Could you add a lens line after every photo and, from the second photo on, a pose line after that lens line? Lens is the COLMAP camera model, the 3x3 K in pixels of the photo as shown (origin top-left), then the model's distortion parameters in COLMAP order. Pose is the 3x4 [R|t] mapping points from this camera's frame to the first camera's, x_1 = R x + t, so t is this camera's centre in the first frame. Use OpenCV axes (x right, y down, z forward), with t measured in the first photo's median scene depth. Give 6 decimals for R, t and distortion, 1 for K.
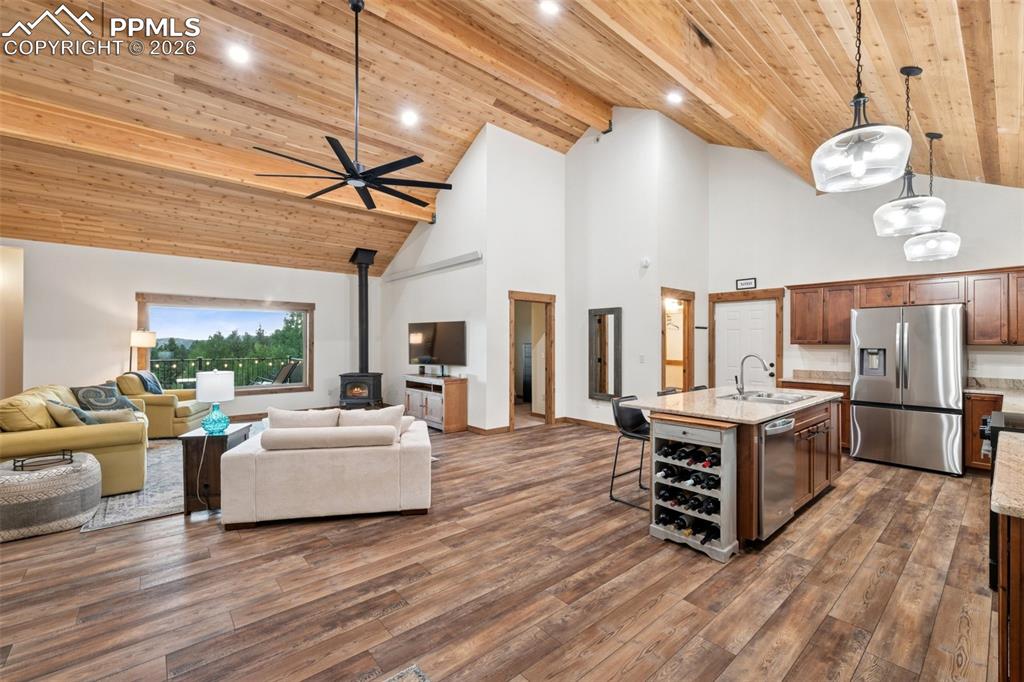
lens RADIAL K [[424.5, 0, 513.4], [0, 424.5, 335.0], [0, 0, 1]] dist [0.003406, -0.000187]
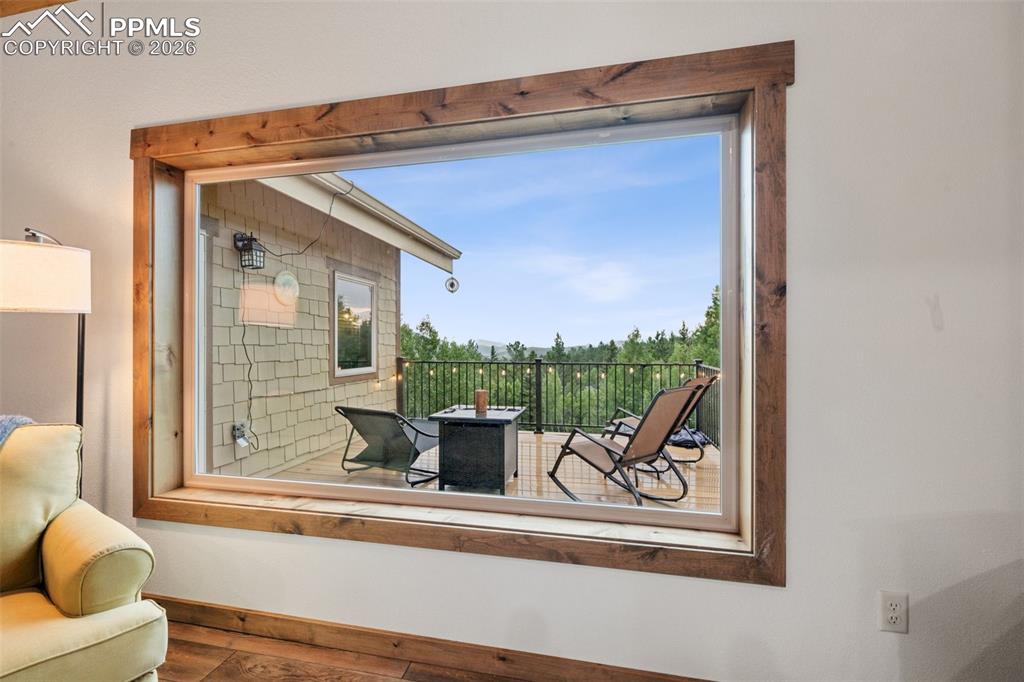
lens RADIAL K [[424.5, 0, 513.4], [0, 424.5, 335.0], [0, 0, 1]] dist [0.003406, -0.000187]
pose [[0.600313, -0.005632, -0.799745, -0.667351], [0.004691, 0.999983, -0.003521, 0.060647], [0.799751, -0.001637, 0.600330, 1.357231]]
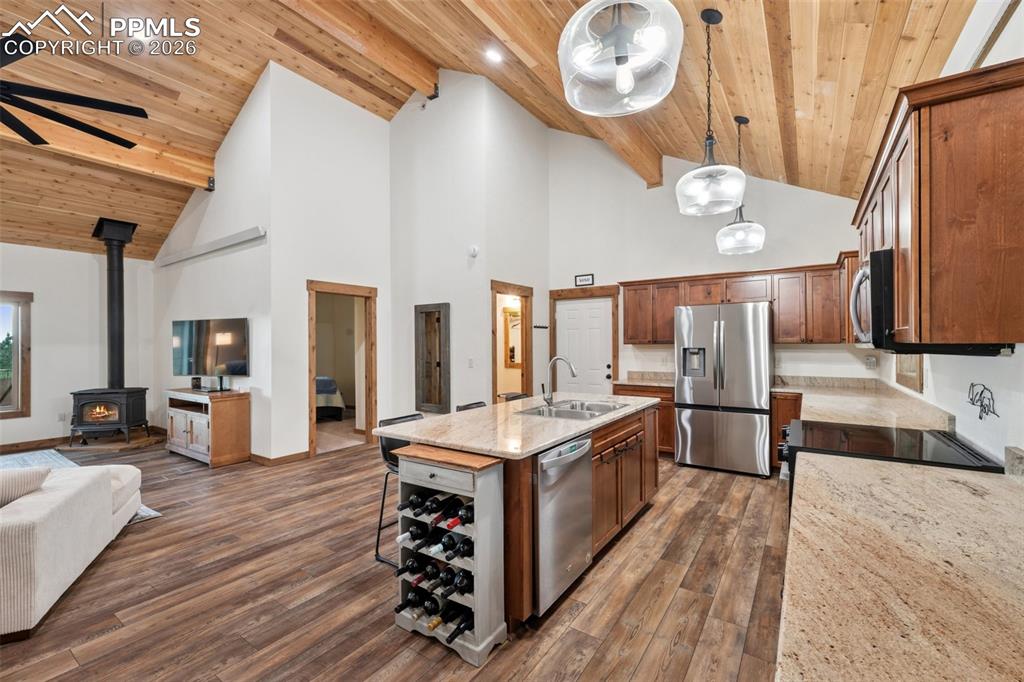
lens RADIAL K [[424.5, 0, 513.4], [0, 424.5, 335.0], [0, 0, 1]] dist [0.003406, -0.000187]
pose [[0.967401, -0.003443, 0.253224, 0.211204], [0.004545, 0.999983, -0.003768, 0.004266], [-0.253207, 0.004796, 0.967400, 0.180512]]
